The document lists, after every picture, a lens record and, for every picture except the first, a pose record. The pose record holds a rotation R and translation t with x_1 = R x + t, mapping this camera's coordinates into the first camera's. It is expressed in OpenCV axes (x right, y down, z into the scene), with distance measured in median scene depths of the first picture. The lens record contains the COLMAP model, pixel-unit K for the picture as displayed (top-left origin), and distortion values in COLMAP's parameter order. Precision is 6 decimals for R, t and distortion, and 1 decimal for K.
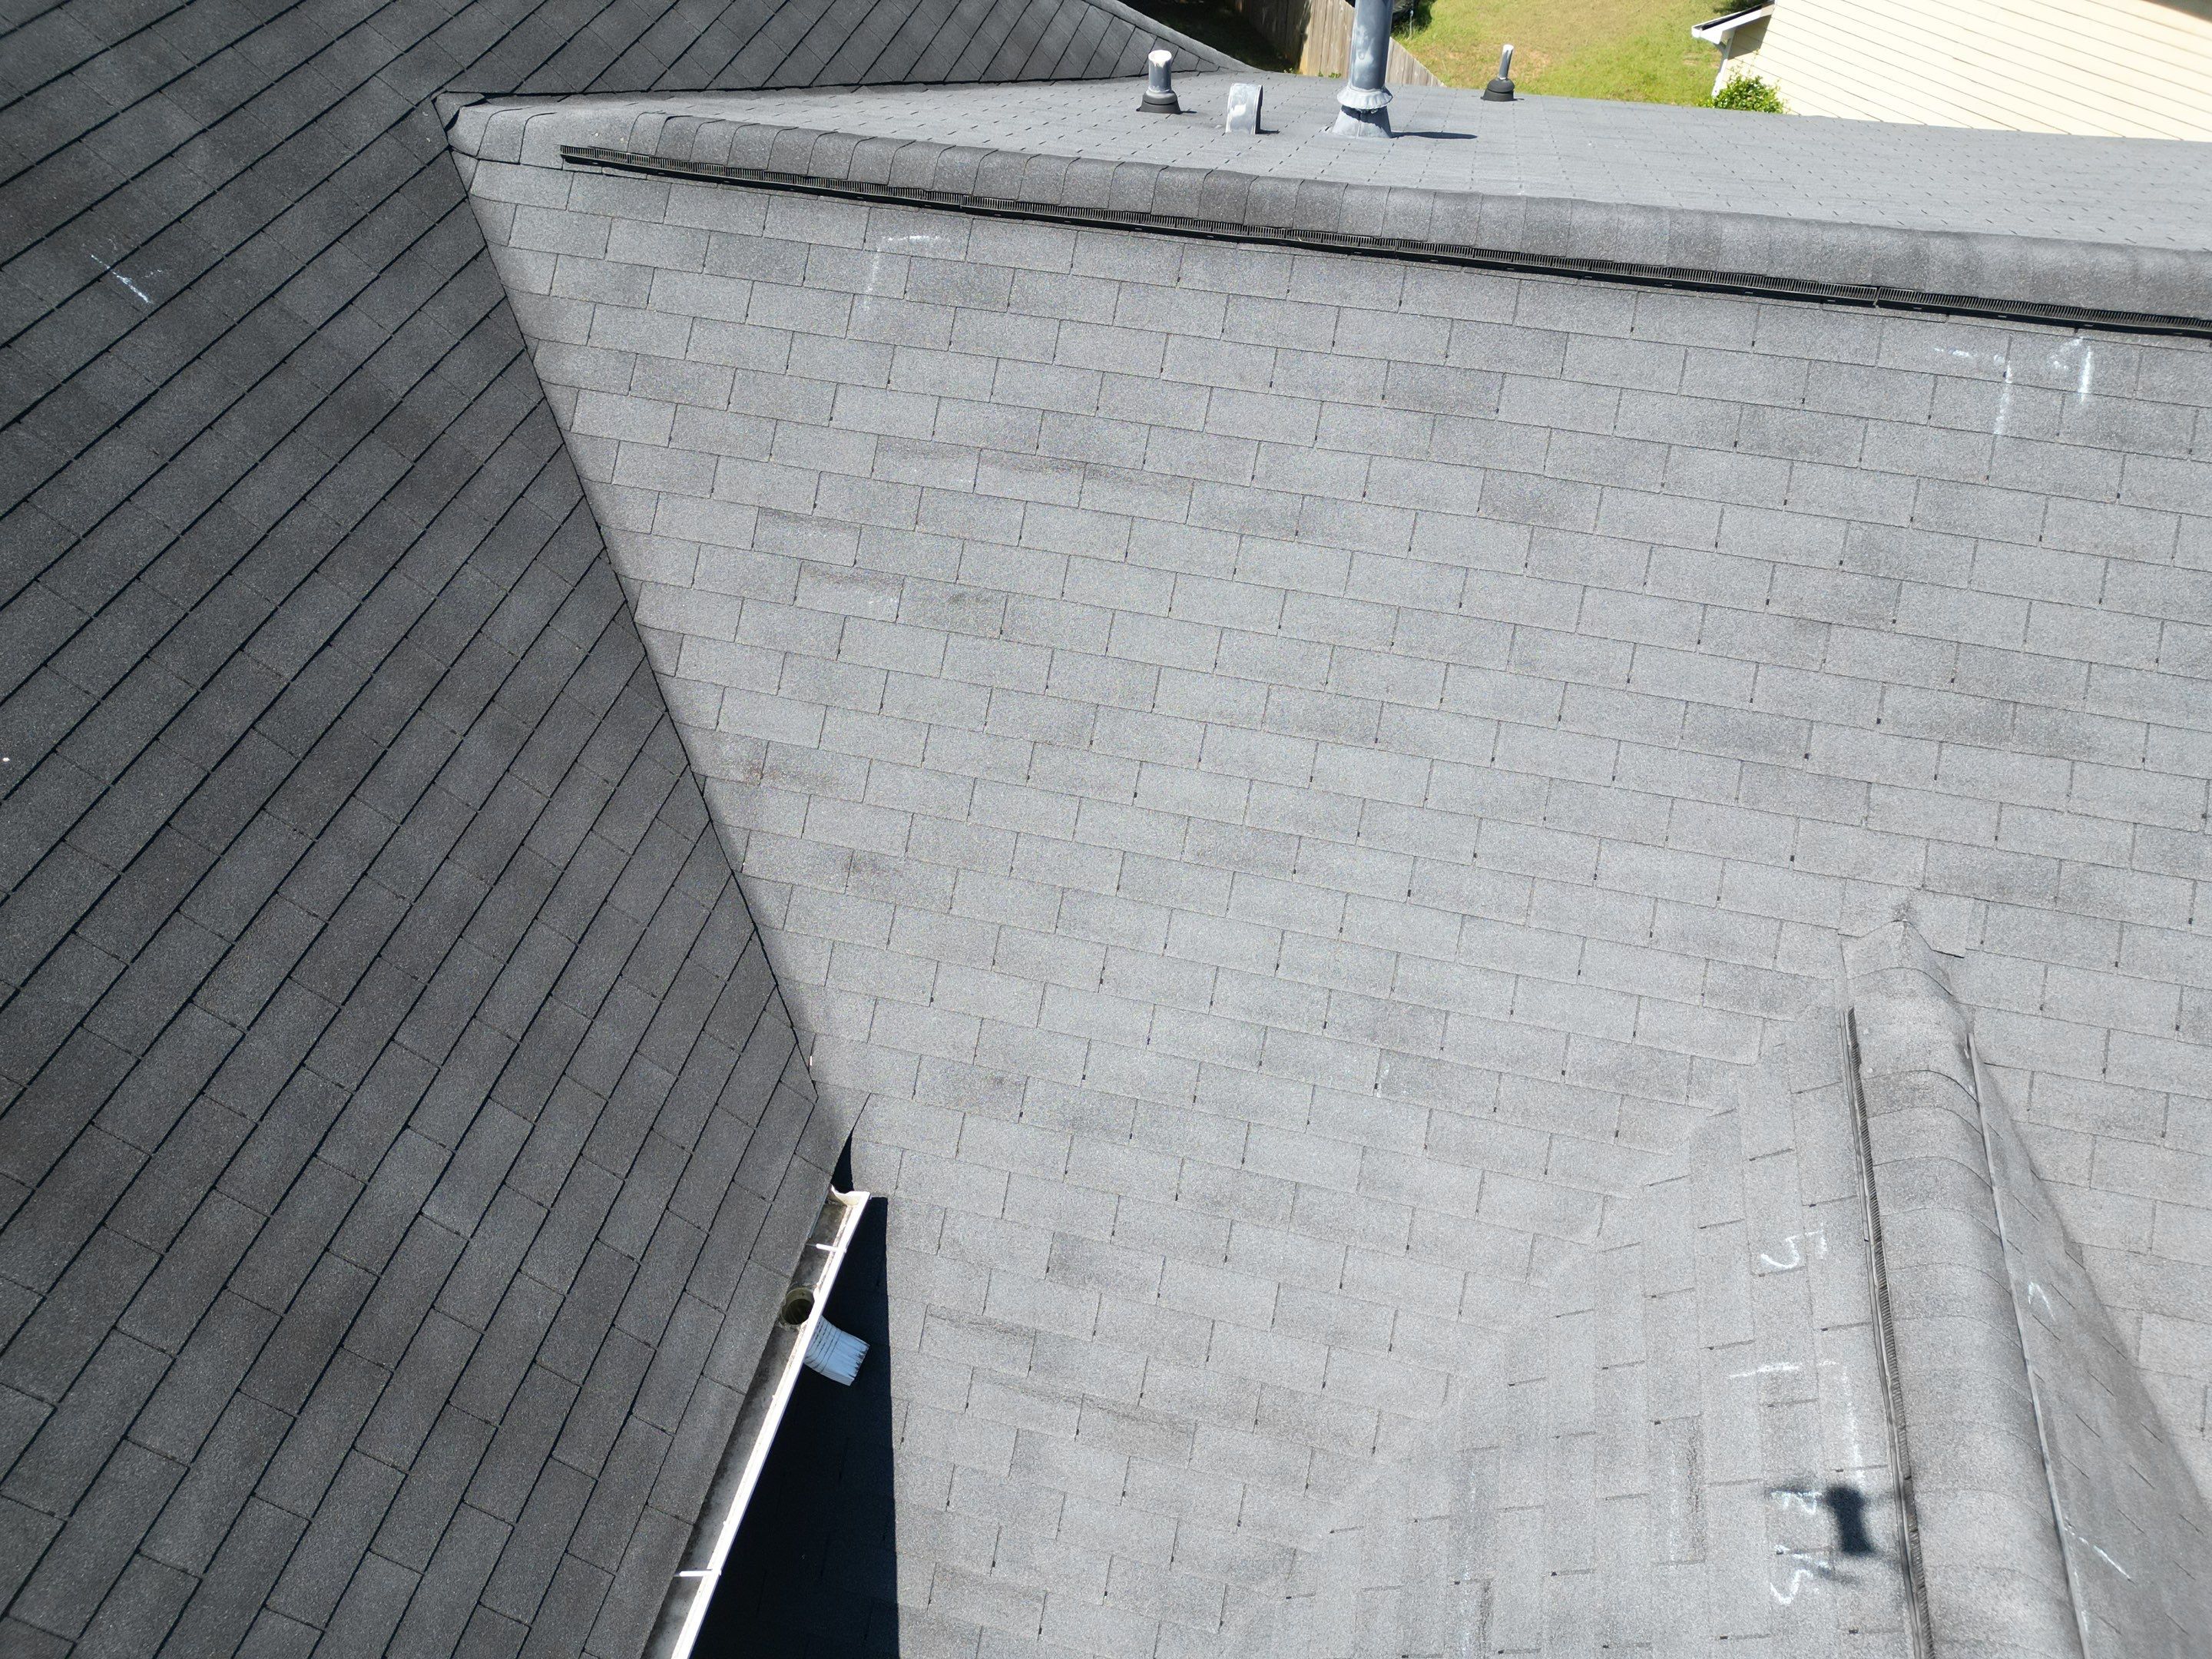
lens RADIAL K [[1611.2, 0, 1106.0], [0, 1611.2, 829.5], [0, 0, 1]] dist [0.083769, -0.086259]
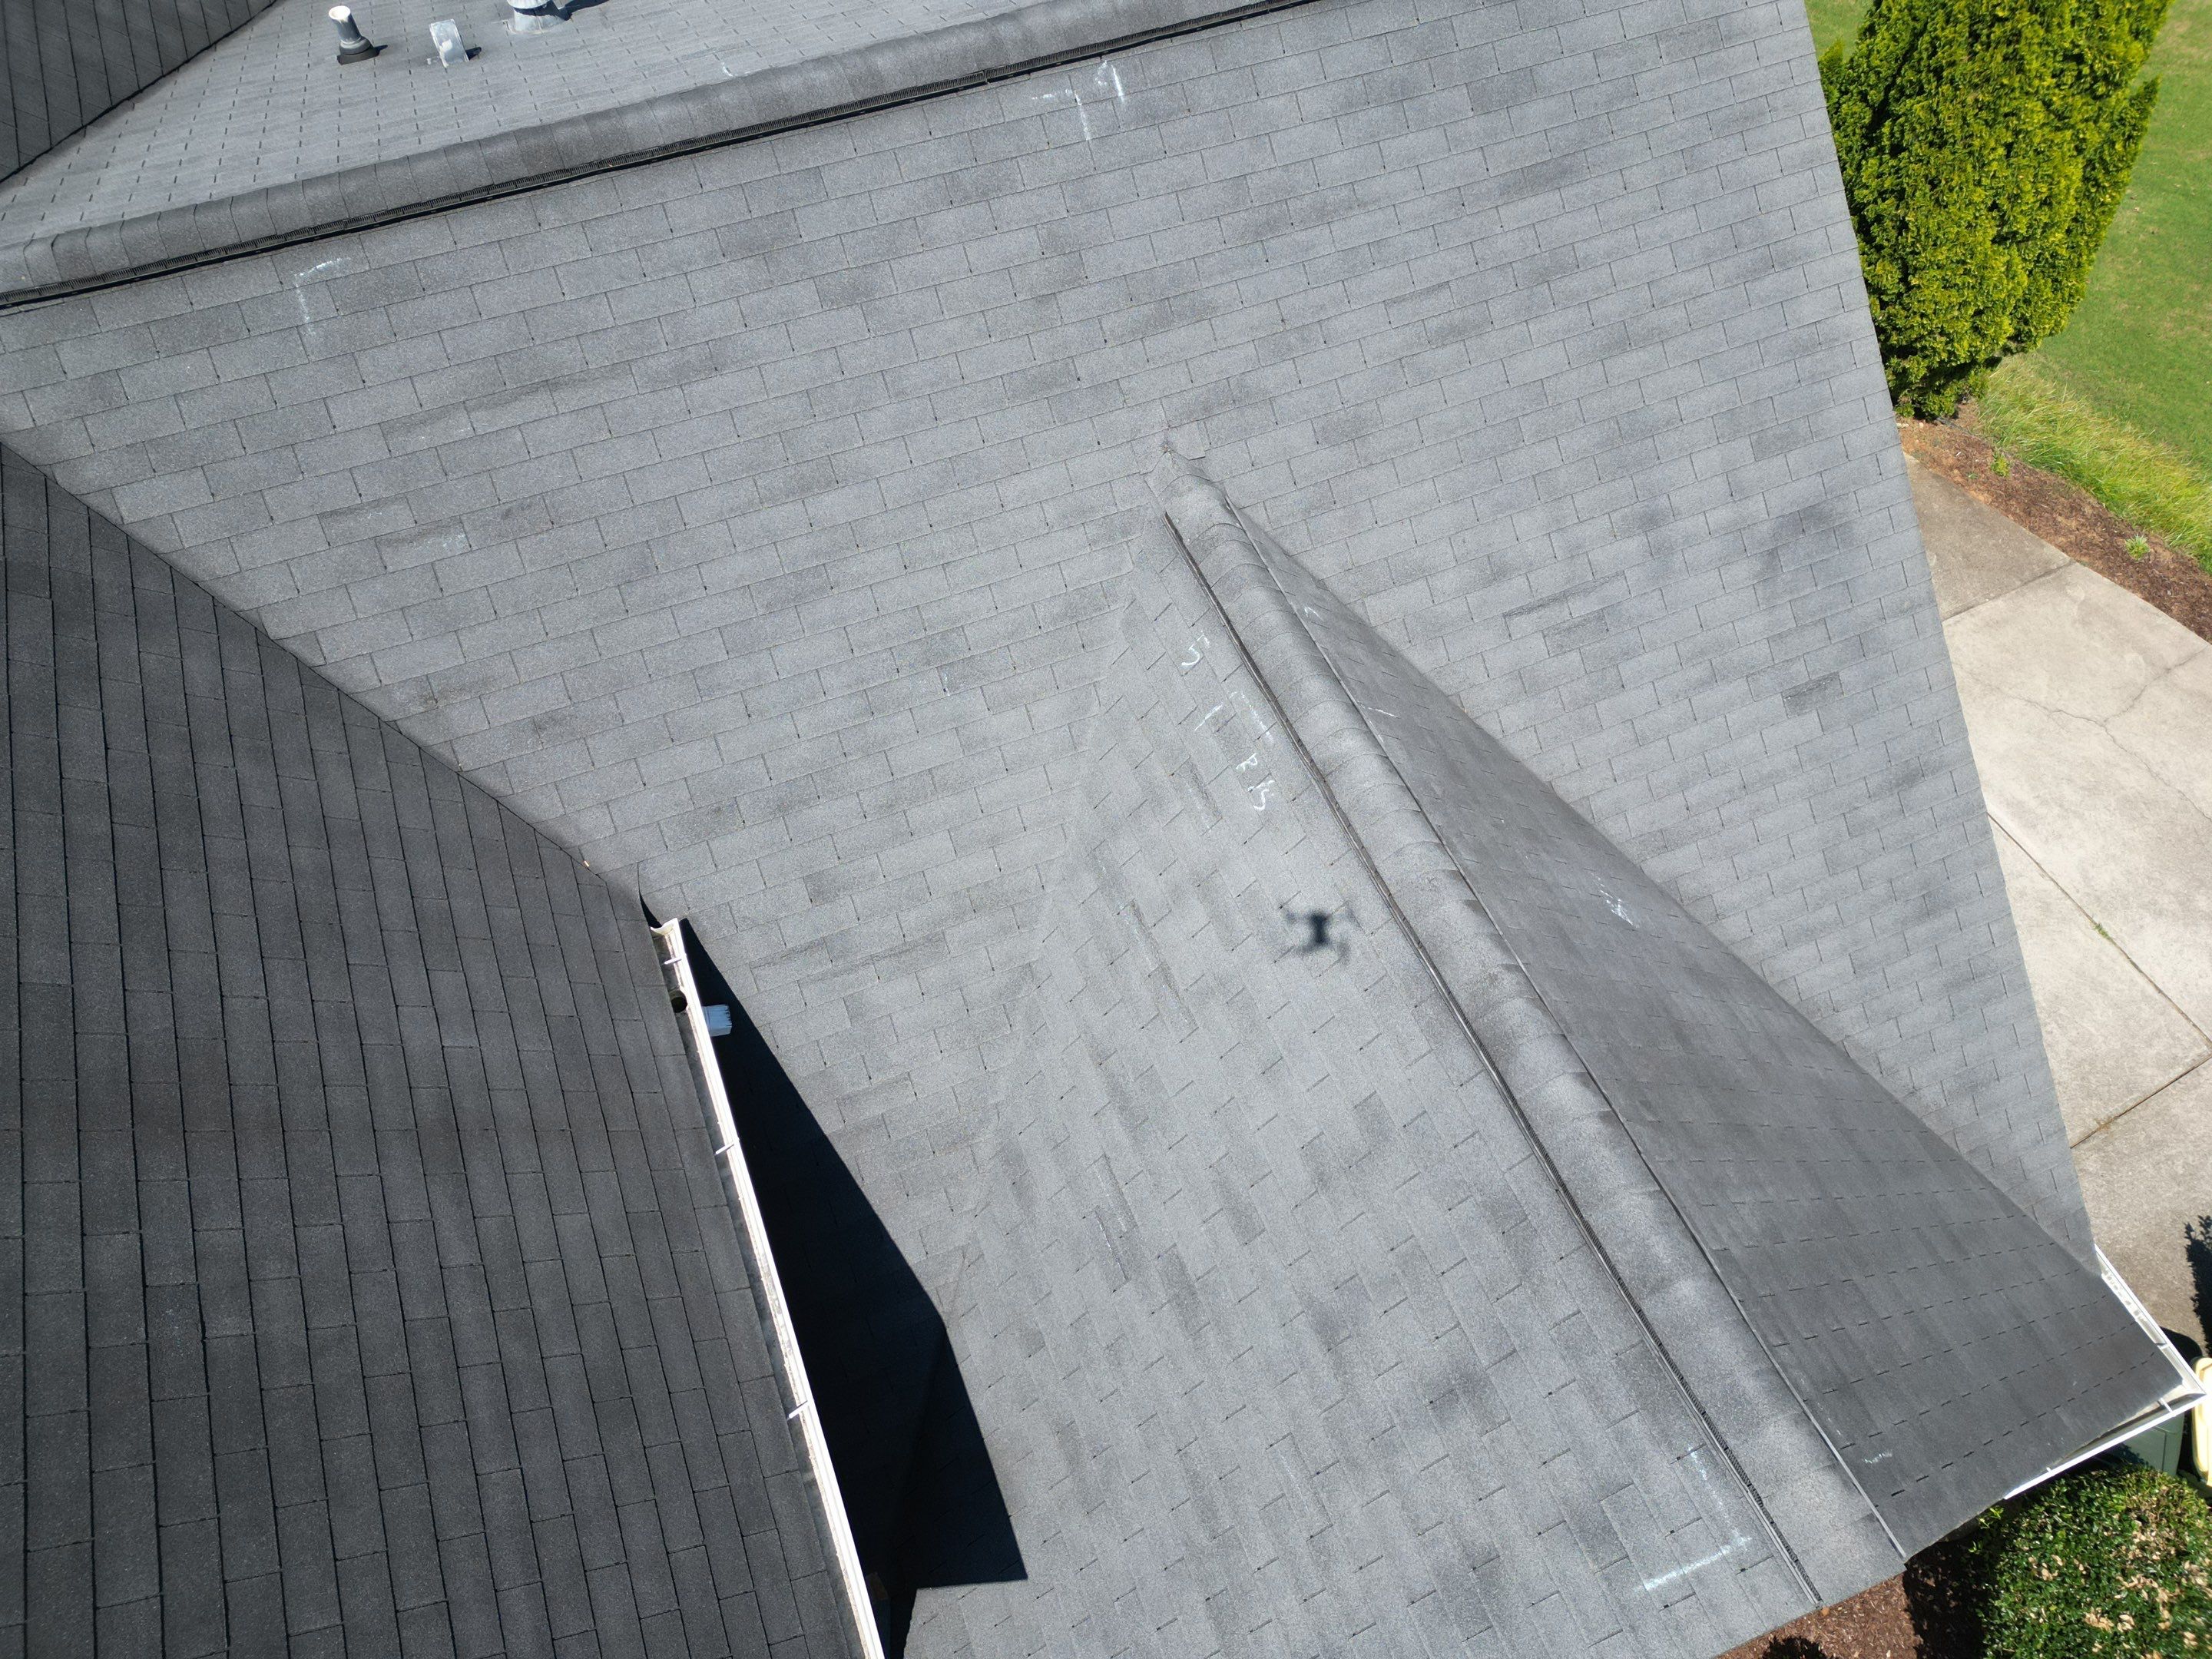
lens RADIAL K [[1525.0, 0, 1115.5], [0, 1525.0, 867.1], [0, 0, 1]] dist [0.046963, -0.035443]
pose [[0.821260, -0.494132, 0.285246, -0.199748], [0.425805, 0.863581, 0.270034, -0.020591], [-0.379765, -0.100309, 0.919628, -0.430637]]
